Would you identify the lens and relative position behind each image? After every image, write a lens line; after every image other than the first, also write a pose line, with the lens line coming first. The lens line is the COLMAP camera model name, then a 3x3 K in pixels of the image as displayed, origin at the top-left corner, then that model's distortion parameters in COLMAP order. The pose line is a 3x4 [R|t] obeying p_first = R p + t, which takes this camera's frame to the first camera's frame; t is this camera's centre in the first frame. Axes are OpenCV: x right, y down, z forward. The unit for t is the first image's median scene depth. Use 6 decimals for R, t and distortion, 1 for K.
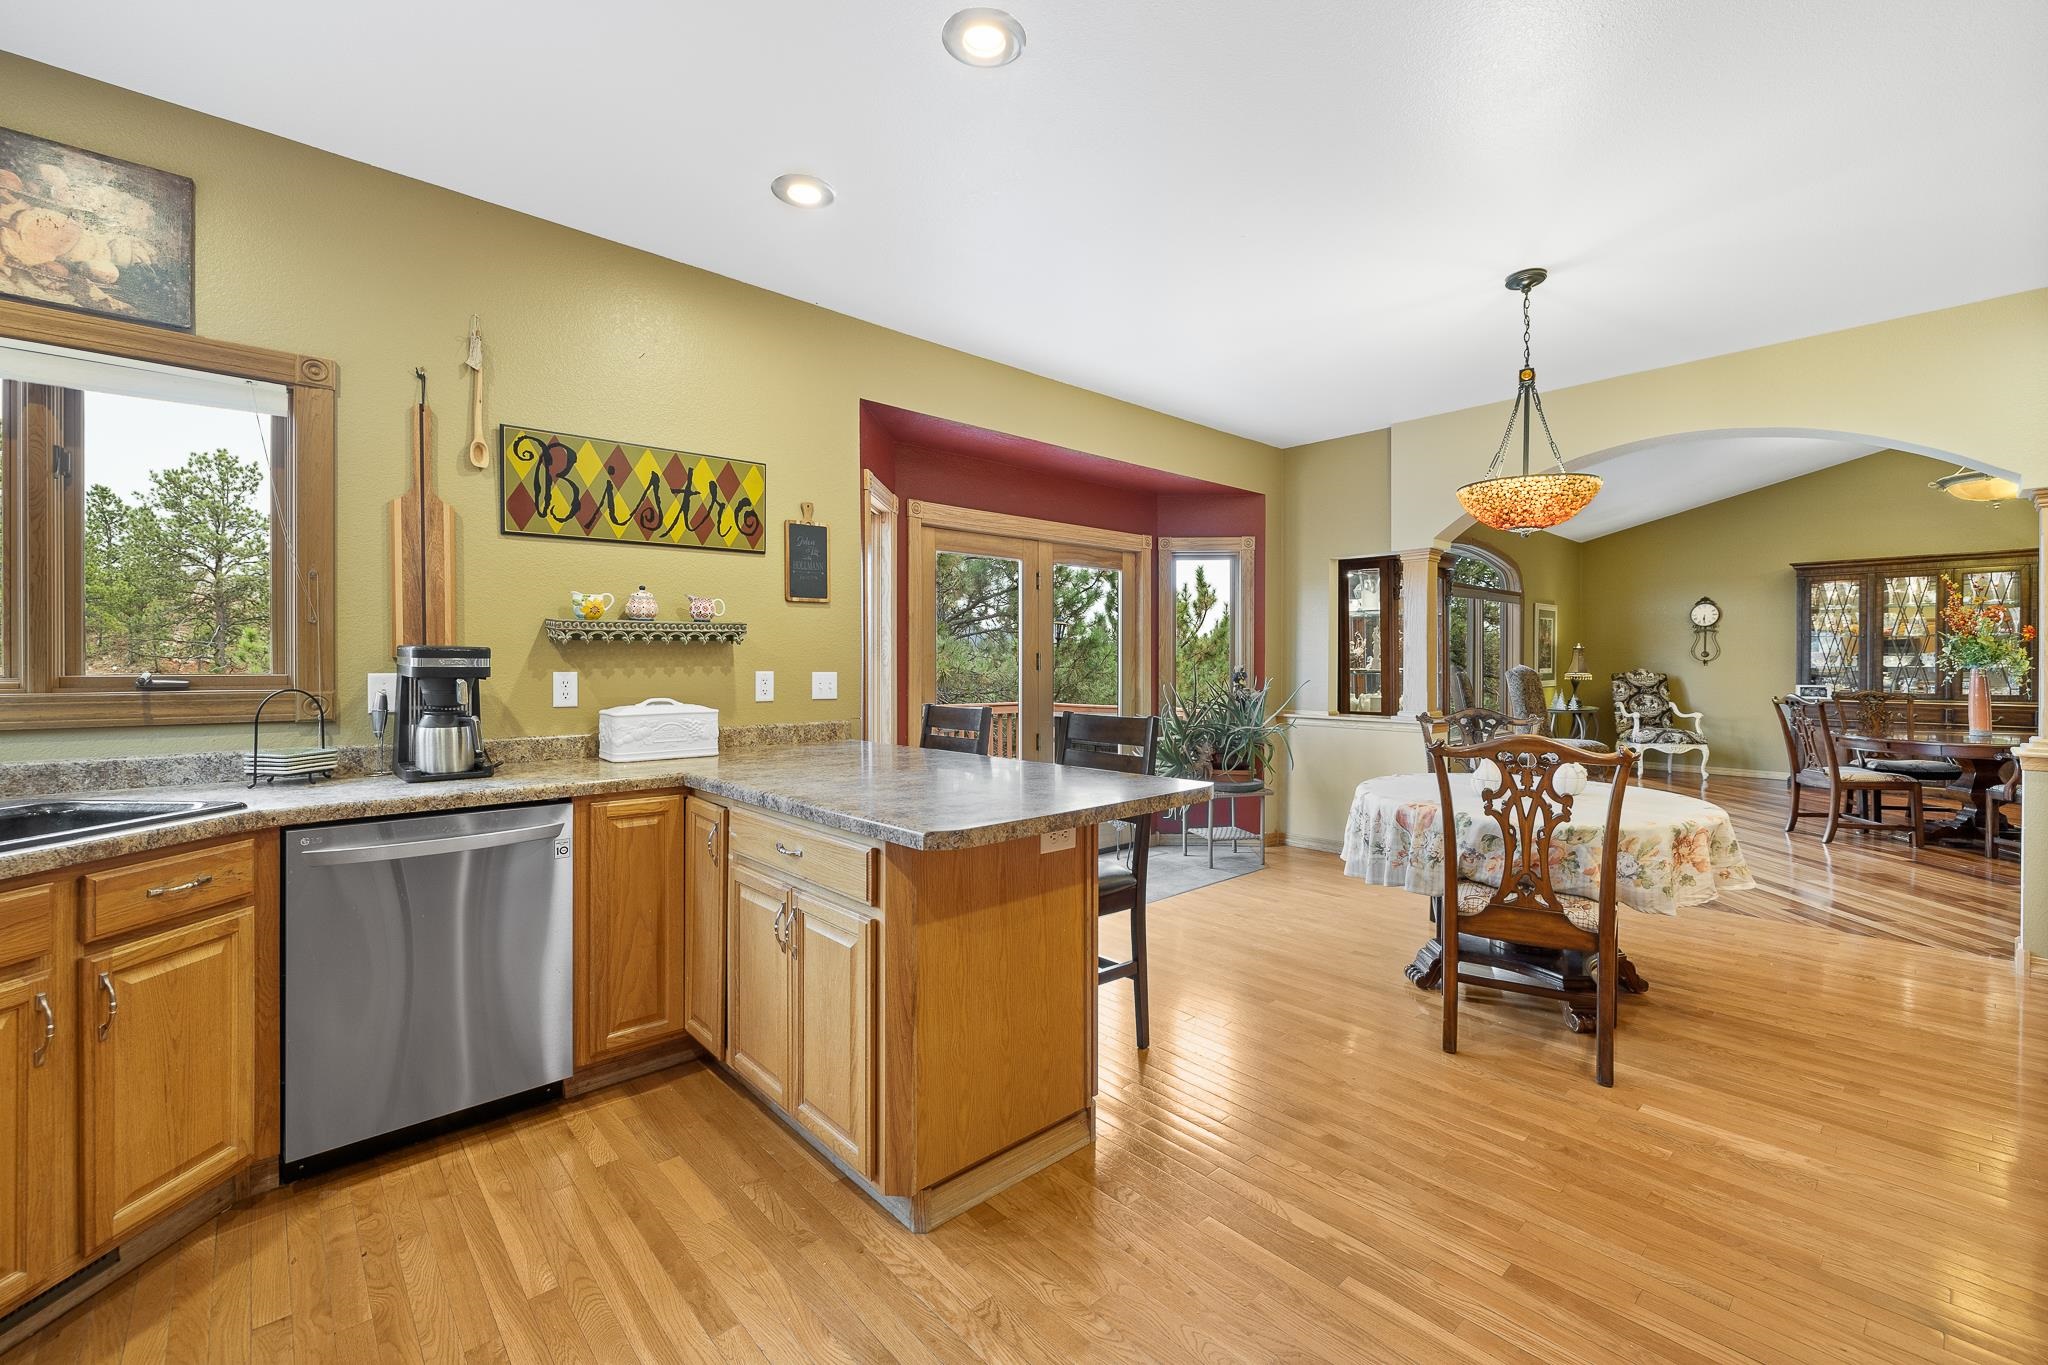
lens RADIAL K [[860.9, 0, 1022.1], [0, 860.9, 670.9], [0, 0, 1]] dist [-0.000502, -0.000860]
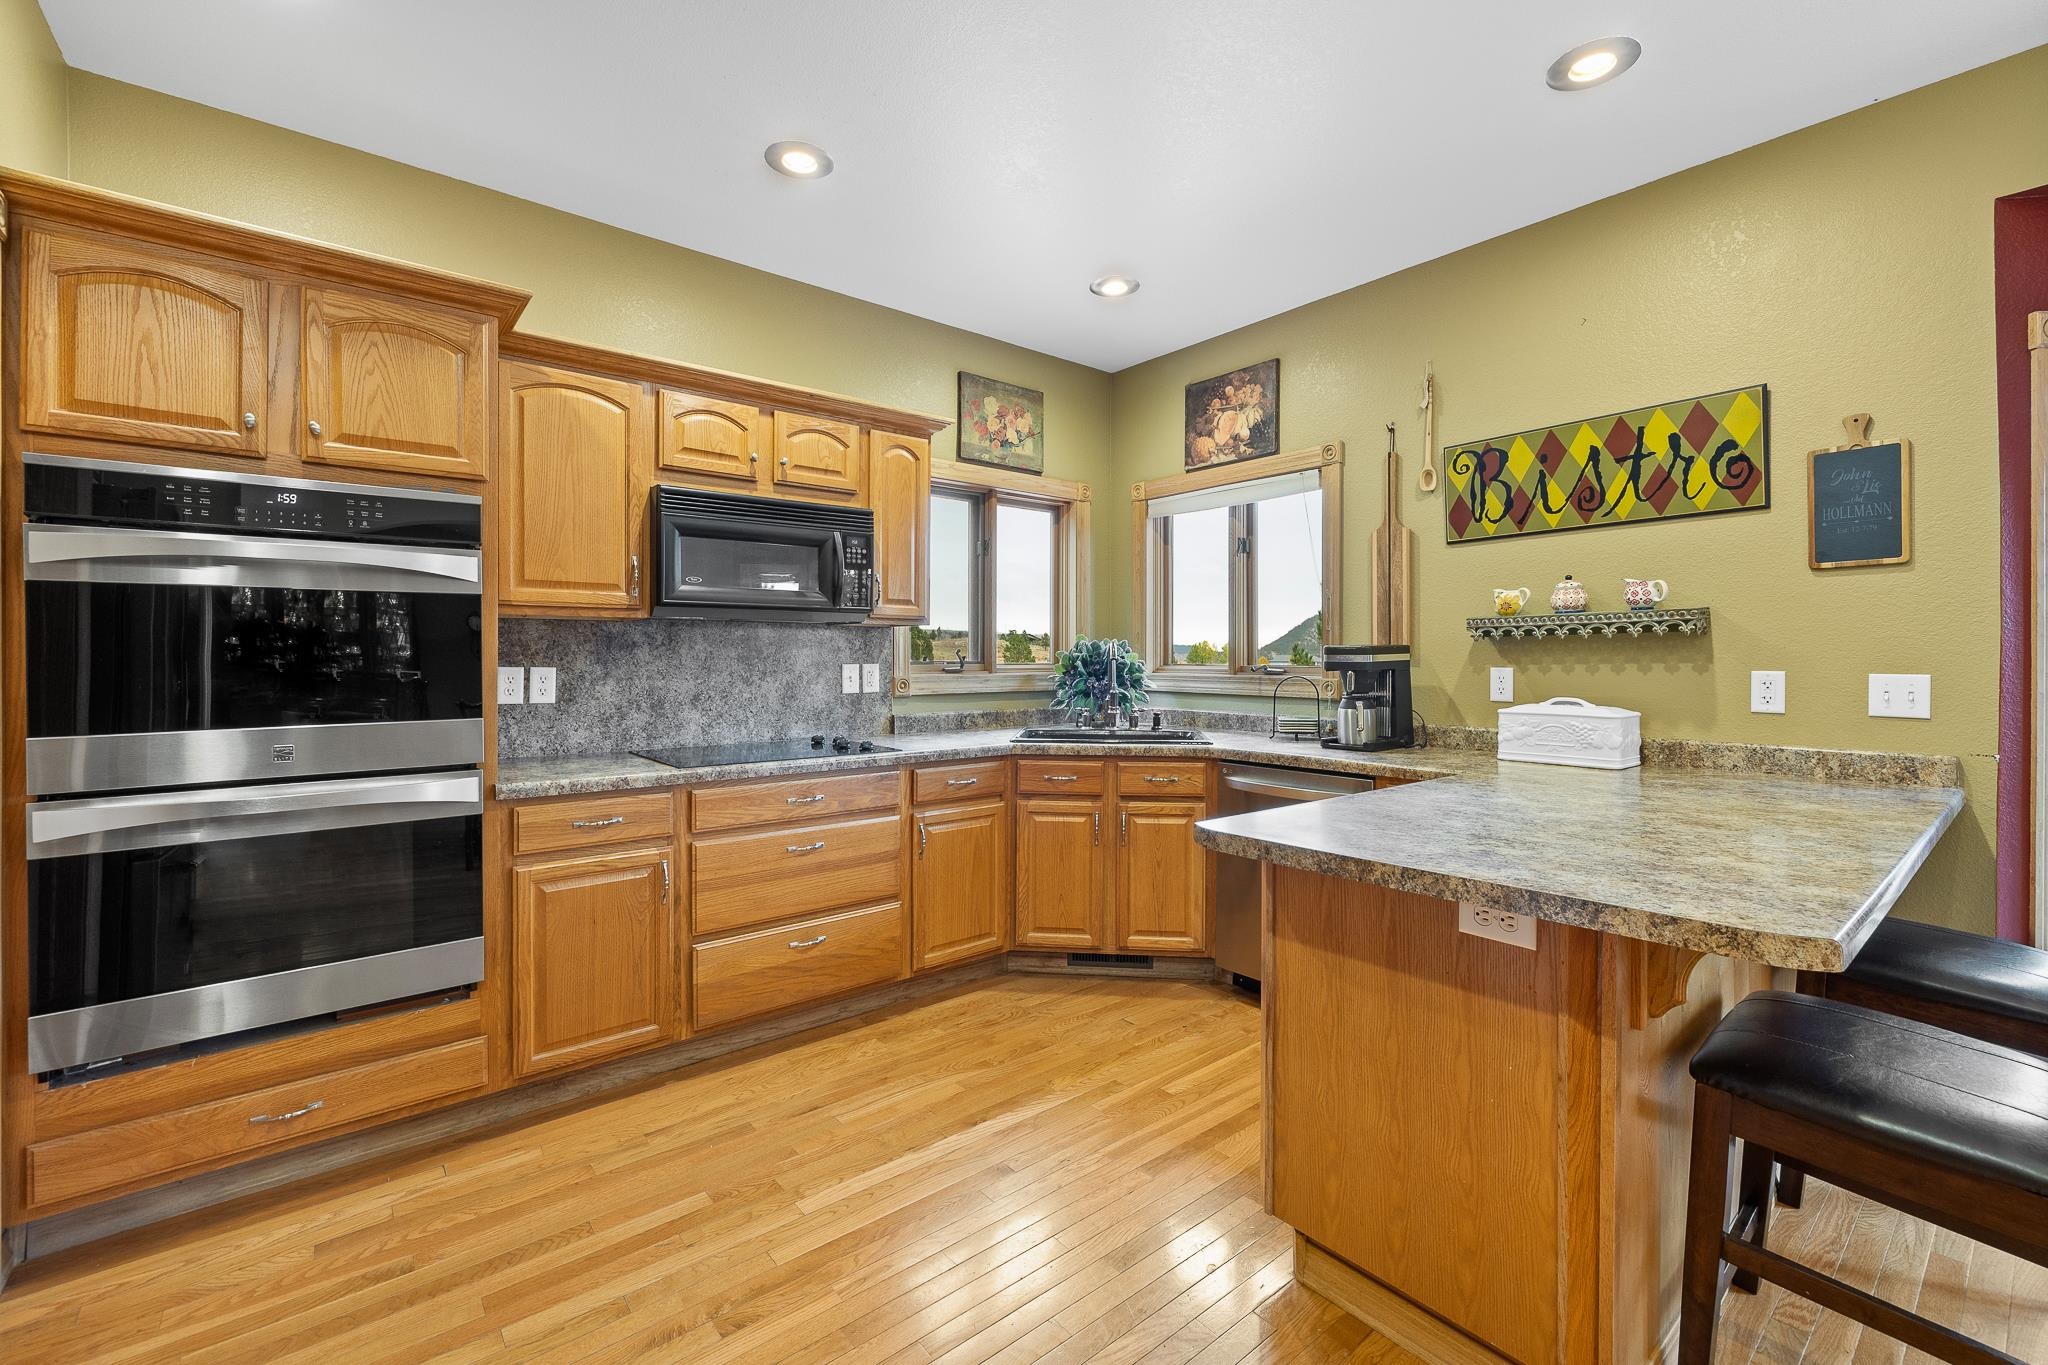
lens RADIAL K [[860.9, 0, 1024.3], [0, 860.9, 667.6], [0, 0, 1]] dist [-0.000502, -0.000860]
pose [[-0.057188, 0.011606, -0.998296, 0.518134], [-0.011731, 0.999856, 0.012296, -0.004734], [0.998294, 0.012415, -0.057044, 0.478774]]
